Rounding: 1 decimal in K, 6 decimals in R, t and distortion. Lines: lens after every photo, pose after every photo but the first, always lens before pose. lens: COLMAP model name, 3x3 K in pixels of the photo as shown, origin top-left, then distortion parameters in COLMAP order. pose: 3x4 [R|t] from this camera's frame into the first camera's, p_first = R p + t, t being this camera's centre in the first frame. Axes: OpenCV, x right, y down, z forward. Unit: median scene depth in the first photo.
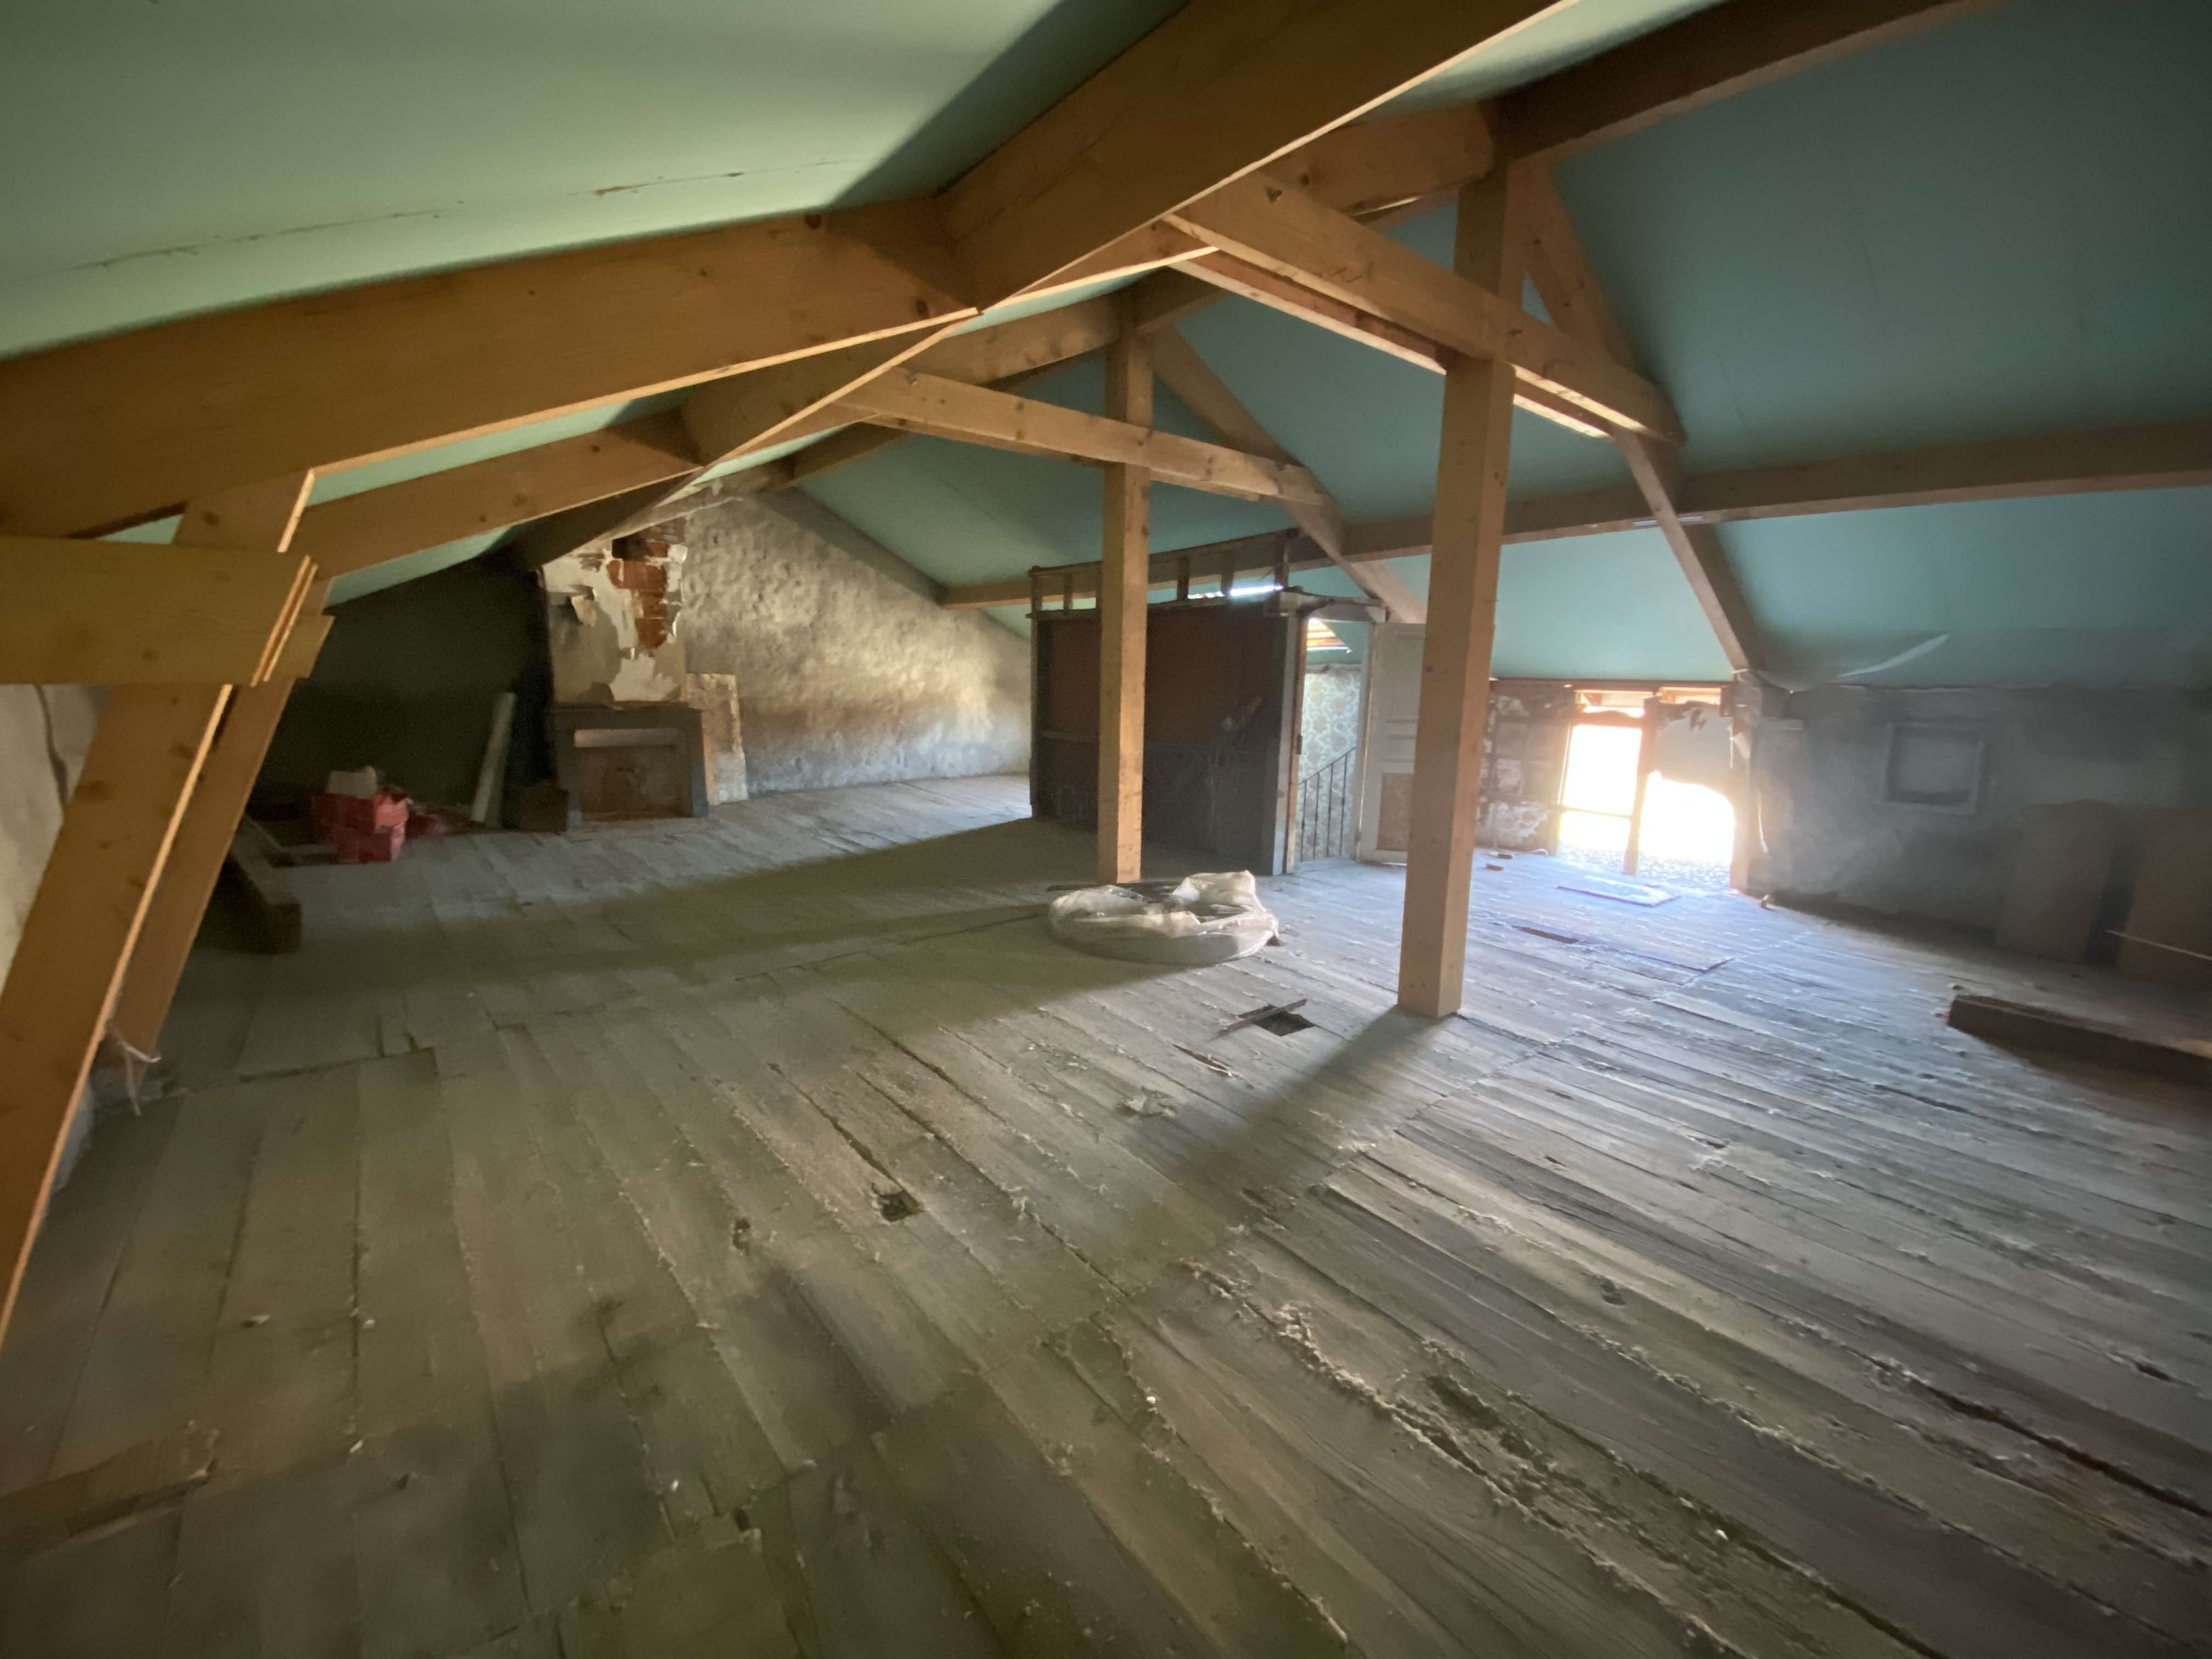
lens RADIAL K [[888.5, 0, 1097.0], [0, 888.5, 820.8], [0, 0, 1]] dist [0.047576, -0.033734]
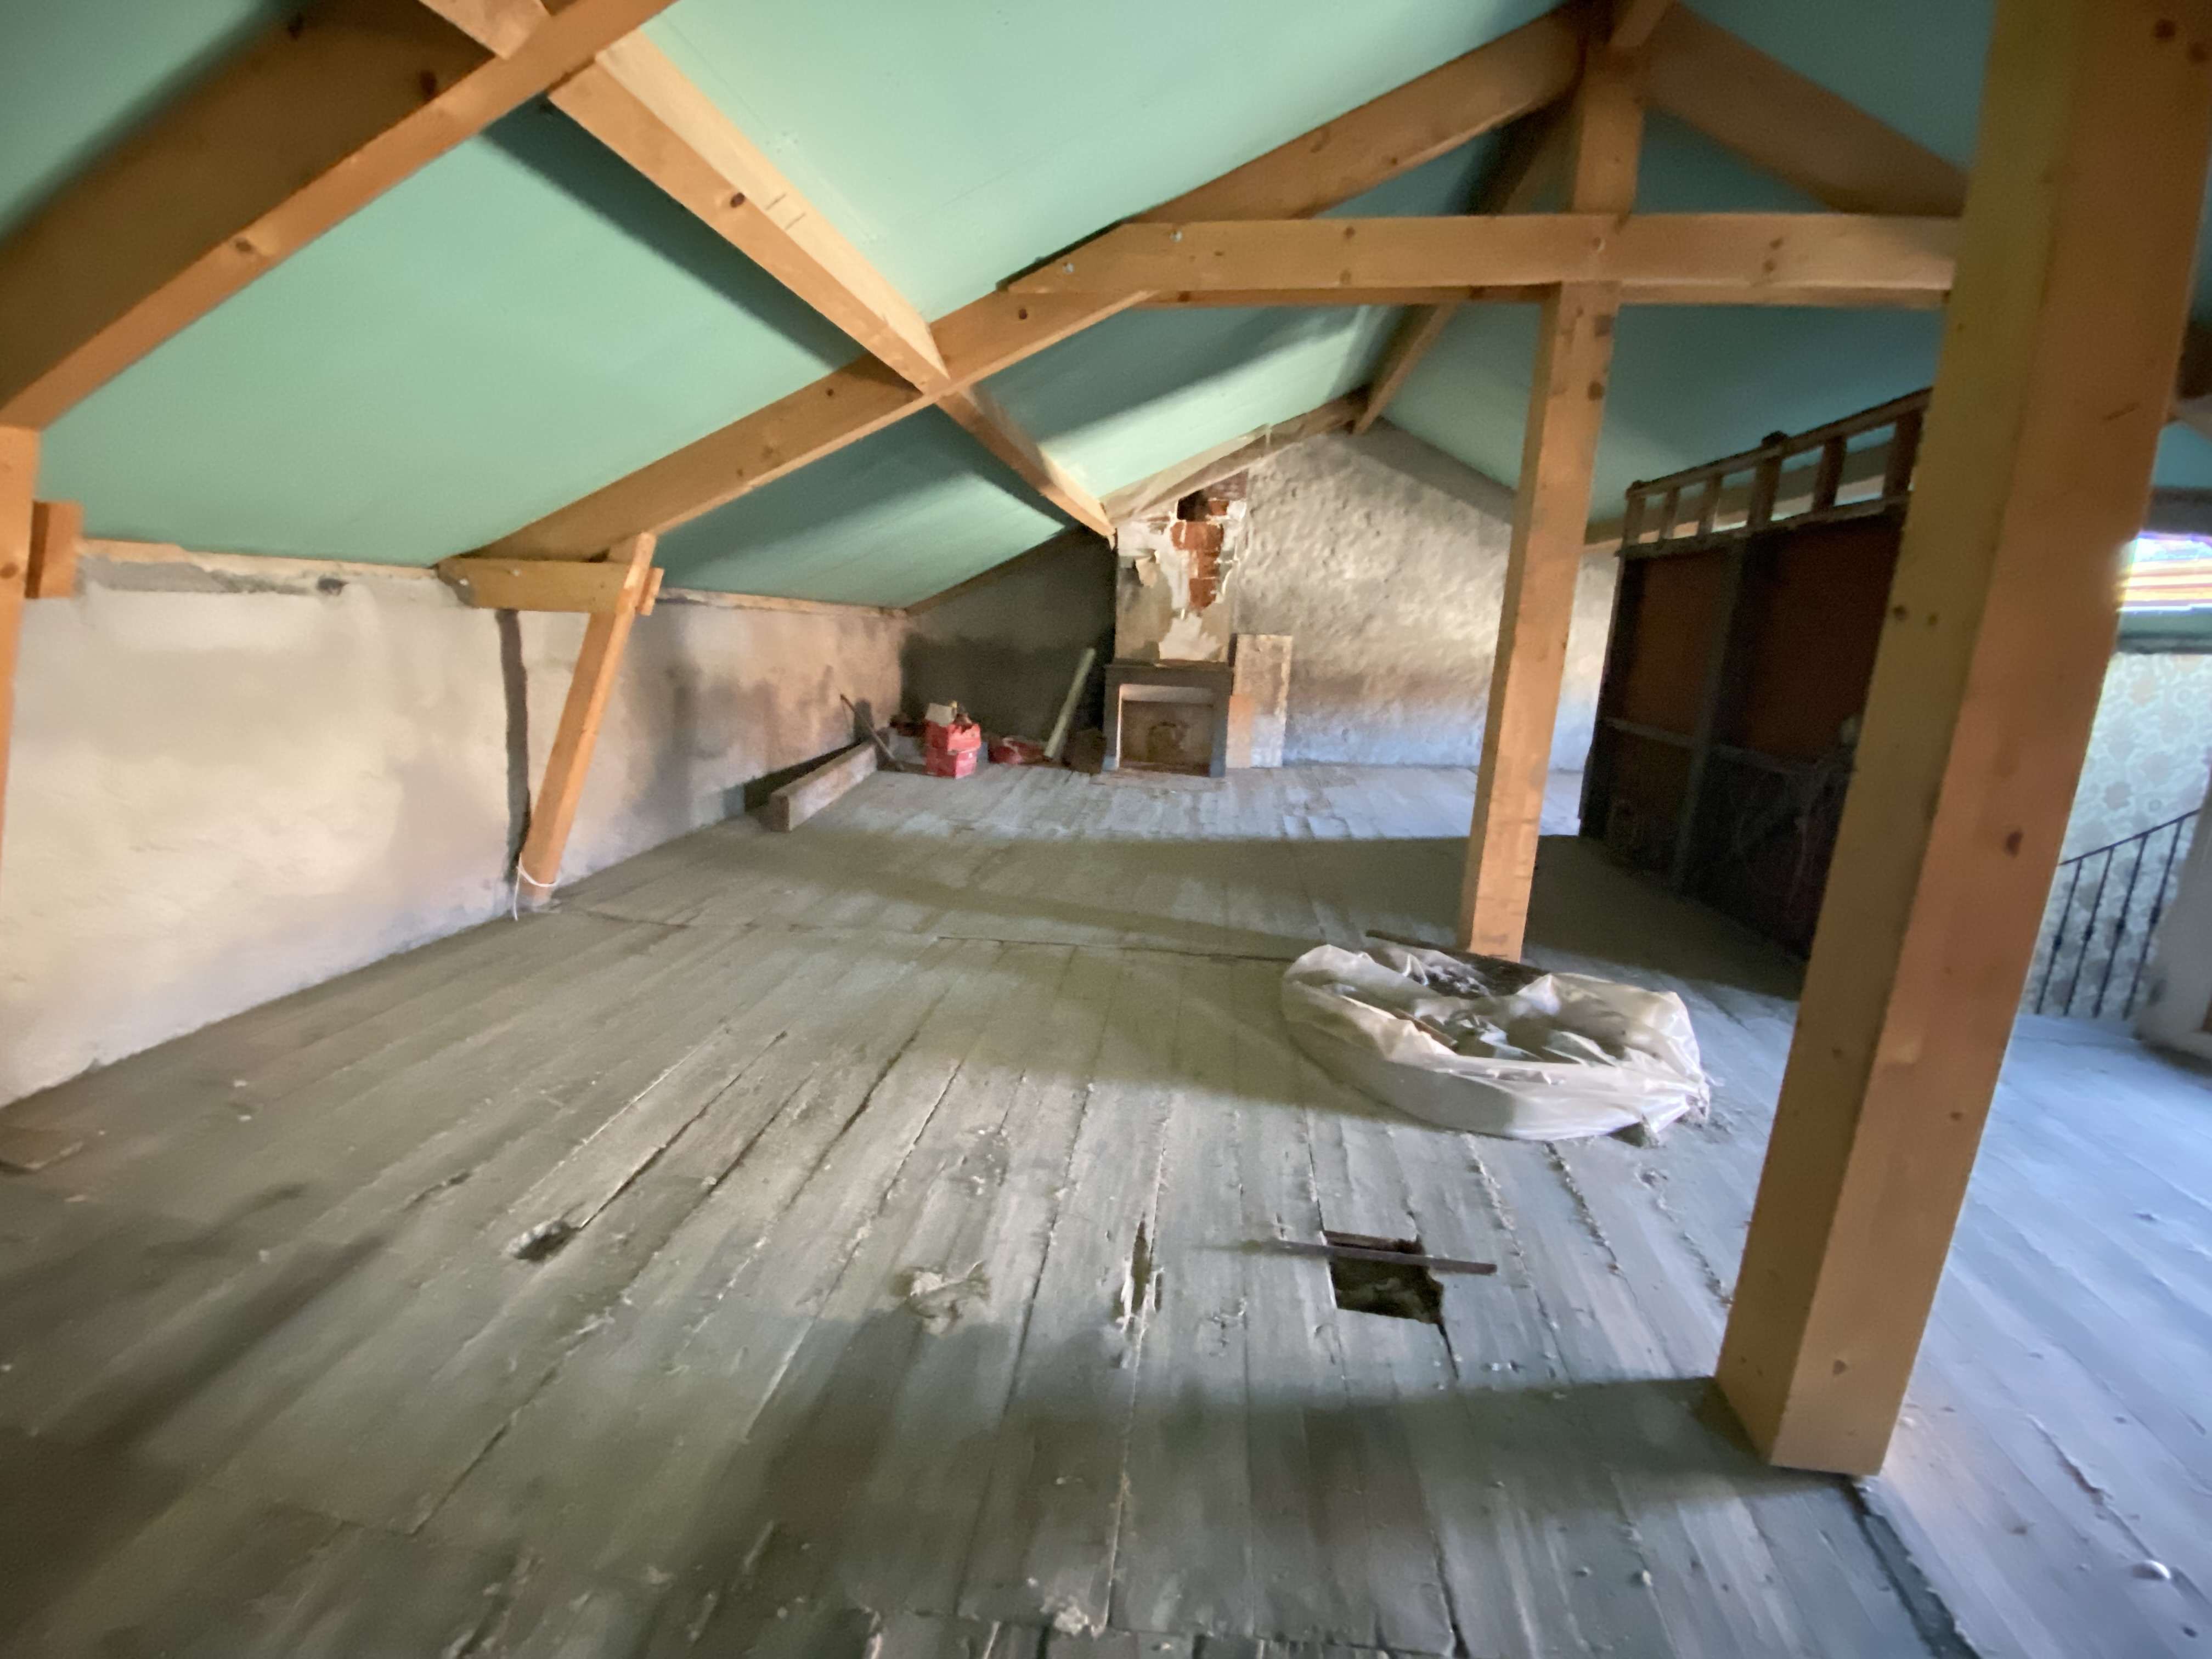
lens RADIAL K [[888.5, 0, 1097.0], [0, 888.5, 820.8], [0, 0, 1]] dist [0.047576, -0.033734]
pose [[0.679970, 0.164351, -0.714583, 0.181821], [-0.140466, 0.985704, 0.093046, -0.029750], [0.719660, 0.037106, 0.693335, 0.212416]]
